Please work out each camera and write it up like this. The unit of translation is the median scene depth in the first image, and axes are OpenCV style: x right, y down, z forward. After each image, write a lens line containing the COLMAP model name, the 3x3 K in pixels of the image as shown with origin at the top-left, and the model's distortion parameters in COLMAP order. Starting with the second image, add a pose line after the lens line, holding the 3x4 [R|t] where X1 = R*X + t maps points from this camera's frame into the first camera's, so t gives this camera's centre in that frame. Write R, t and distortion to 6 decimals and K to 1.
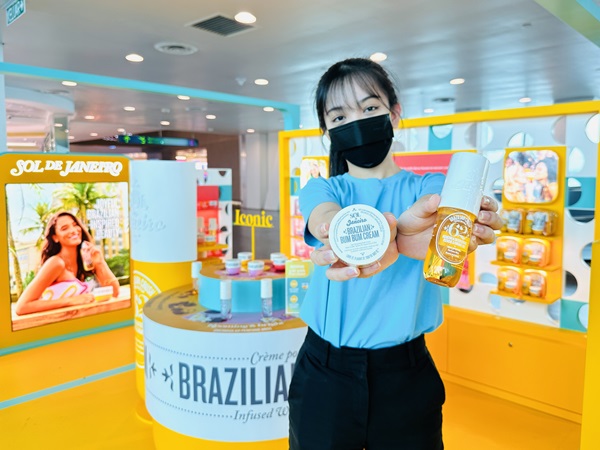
lens RADIAL K [[466.4, 0, 321.4], [0, 466.4, 212.1], [0, 0, 1]] dist [0.012022, -0.008189]
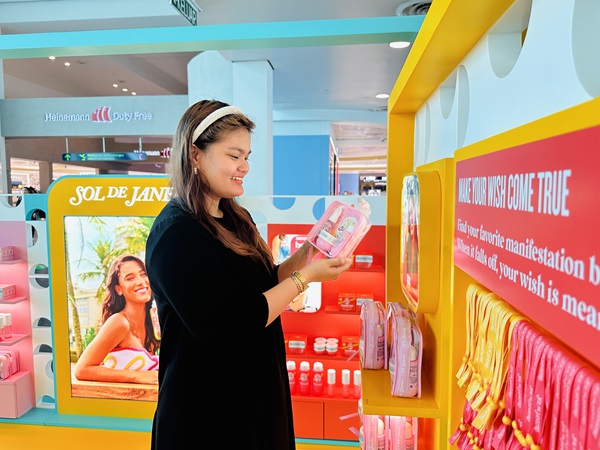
lens RADIAL K [[430.9, 0, 300.0], [0, 430.9, 225.0], [0, 0, 1]] dist [-0.004396, -0.006762]
pose [[0.601161, 0.060228, -0.796855, 0.157313], [-0.067869, 0.997401, 0.024184, -0.089590], [0.796241, 0.039544, 0.603686, 0.874724]]
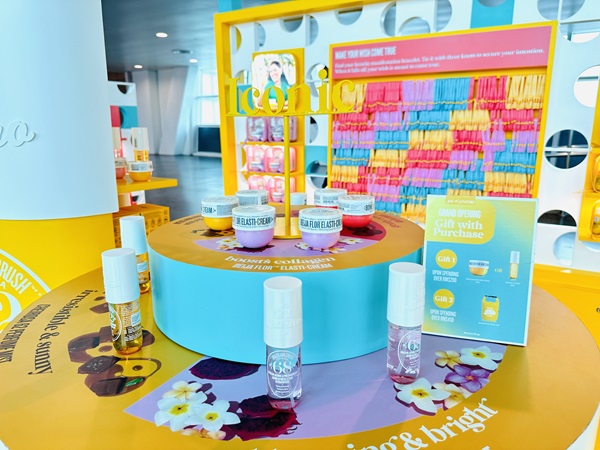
lens RADIAL K [[430.9, 0, 300.0], [0, 430.9, 225.0], [0, 0, 1]] dist [-0.004396, -0.006762]
pose [[0.978629, -0.052536, 0.198811, -0.125549], [0.021605, 0.987732, 0.154660, 0.037652], [-0.204497, -0.147059, 0.967757, 0.385984]]
